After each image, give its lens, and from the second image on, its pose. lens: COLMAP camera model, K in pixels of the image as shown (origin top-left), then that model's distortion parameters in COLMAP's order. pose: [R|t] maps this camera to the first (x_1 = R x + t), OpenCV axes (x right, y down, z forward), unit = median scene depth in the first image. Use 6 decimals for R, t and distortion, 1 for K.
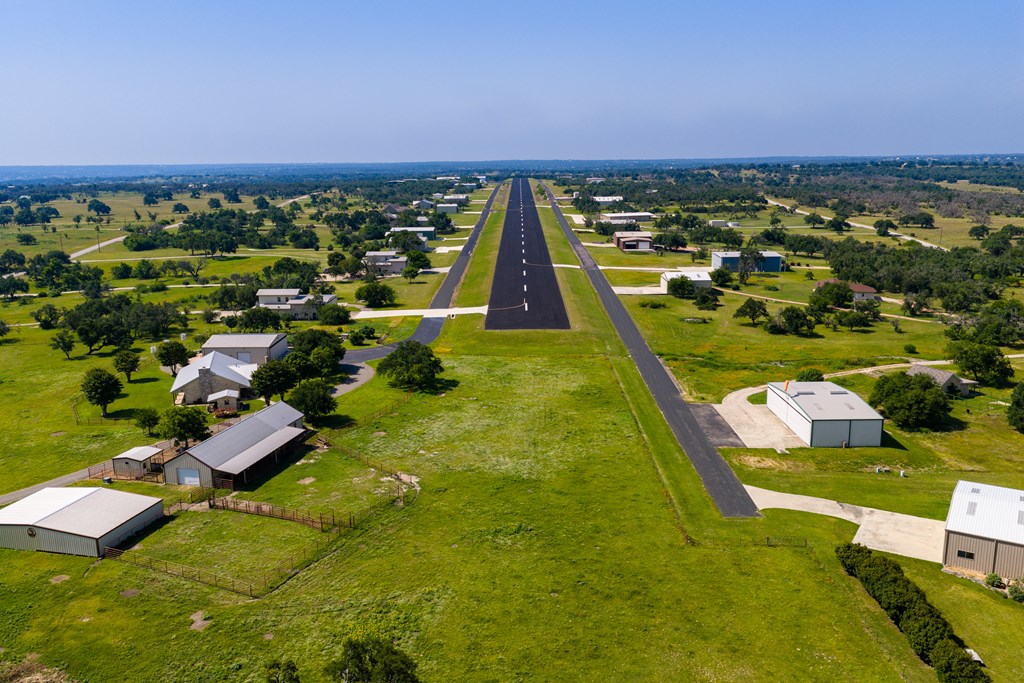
lens RADIAL K [[840.6, 0, 512.0], [0, 840.6, 341.5], [0, 0, 1]] dist [0.028517, -0.057936]
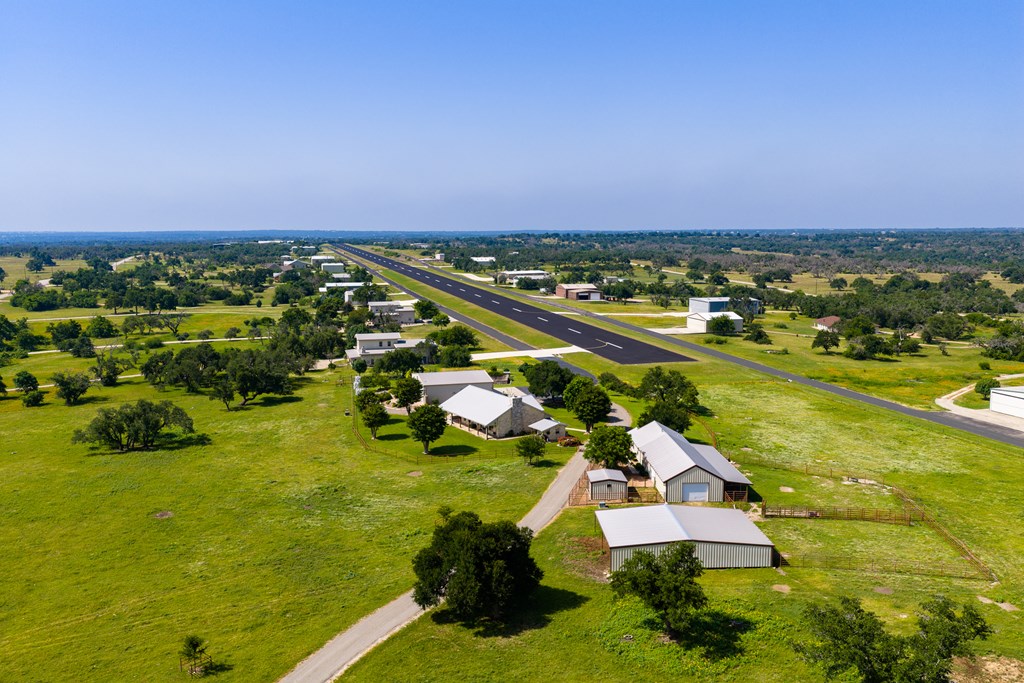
lens RADIAL K [[840.6, 0, 512.0], [0, 840.6, 341.5], [0, 0, 1]] dist [0.028517, -0.057936]
pose [[0.958558, -0.027461, 0.283571, -0.377064], [0.051033, 0.995795, -0.076077, 0.024082], [-0.280290, 0.087396, 0.955929, 0.063869]]
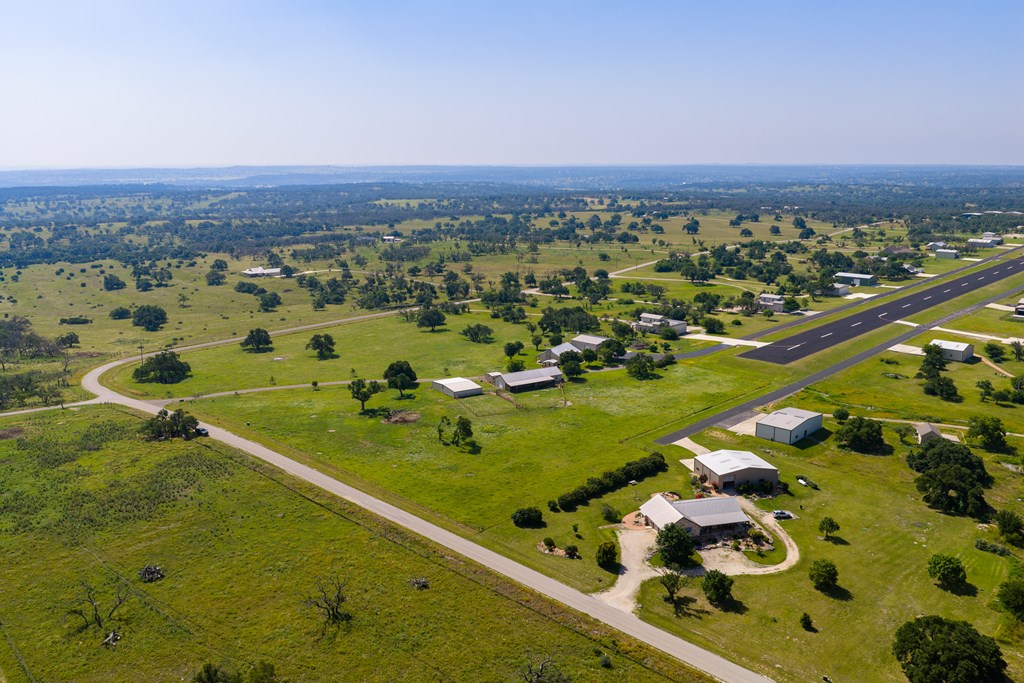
lens RADIAL K [[840.6, 0, 512.0], [0, 840.6, 341.5], [0, 0, 1]] dist [0.028517, -0.057936]
pose [[0.724654, 0.154233, -0.671631, 0.643075], [-0.152224, 0.986382, 0.062271, -0.066804], [0.672090, 0.057114, 0.738264, -0.437011]]
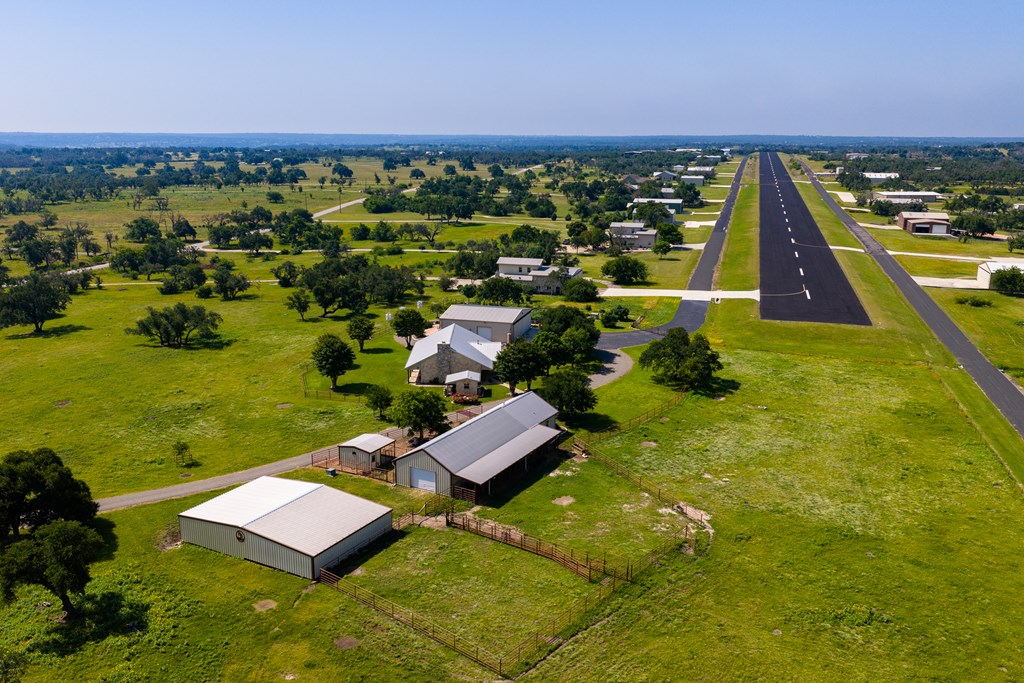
lens RADIAL K [[864.1, 0, 512.0], [0, 864.1, 341.5], [0, 0, 1]] dist [0.036840, -0.077060]
pose [[0.965725, 0.075542, -0.248331, -0.047030], [-0.069837, 0.997054, 0.031714, -0.001857], [0.249995, -0.013284, 0.968156, 0.098117]]
